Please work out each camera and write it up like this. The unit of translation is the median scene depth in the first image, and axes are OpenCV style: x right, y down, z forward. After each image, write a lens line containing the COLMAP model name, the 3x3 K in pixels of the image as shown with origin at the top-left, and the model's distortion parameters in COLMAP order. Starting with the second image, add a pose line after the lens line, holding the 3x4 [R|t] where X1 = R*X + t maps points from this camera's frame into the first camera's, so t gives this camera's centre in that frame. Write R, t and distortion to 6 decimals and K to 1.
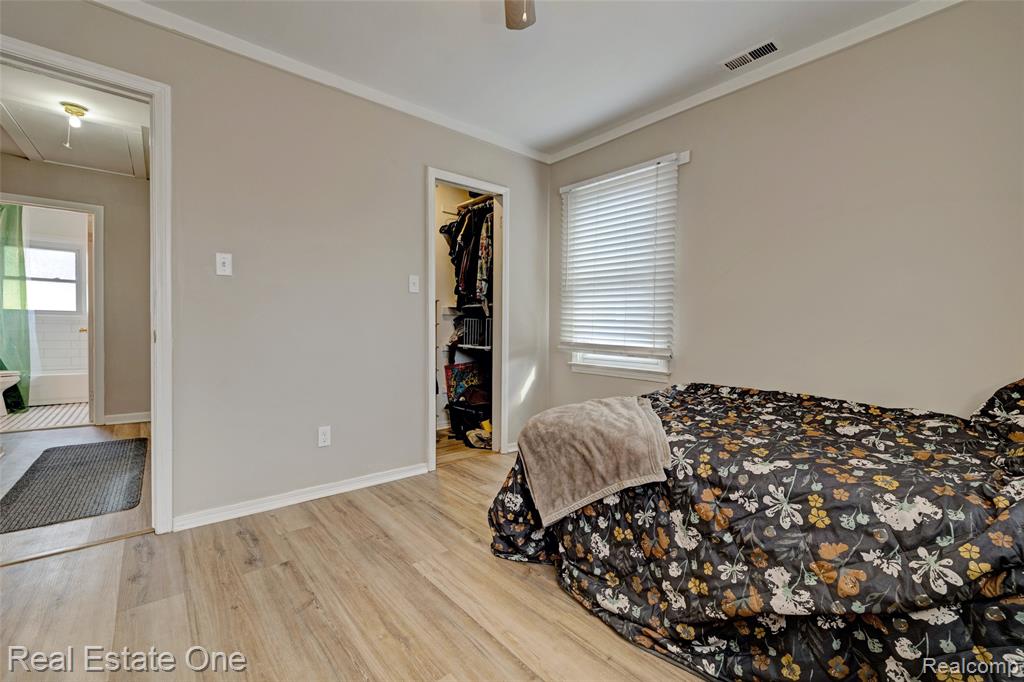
lens RADIAL K [[433.6, 0, 514.6], [0, 433.6, 339.6], [0, 0, 1]] dist [0.000968, -0.001300]
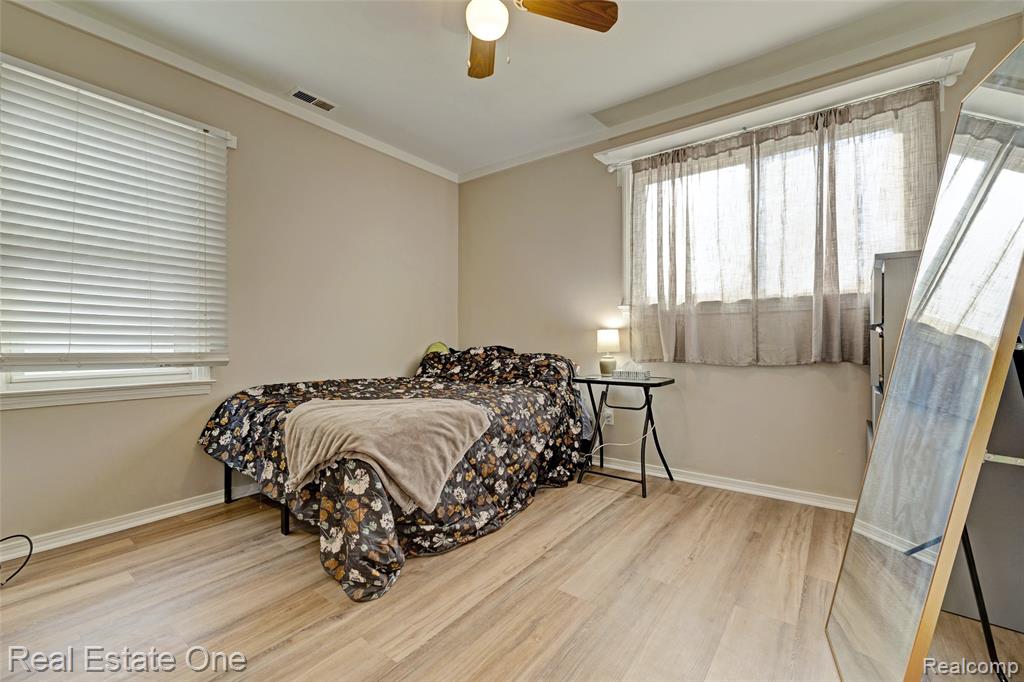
lens RADIAL K [[433.6, 0, 514.7], [0, 433.6, 339.2], [0, 0, 1]] dist [0.000968, -0.001300]
pose [[-0.222750, -0.014285, 0.974771, -1.229508], [0.016001, 0.999704, 0.018307, -0.023495], [-0.974744, 0.019675, -0.222455, 1.229128]]
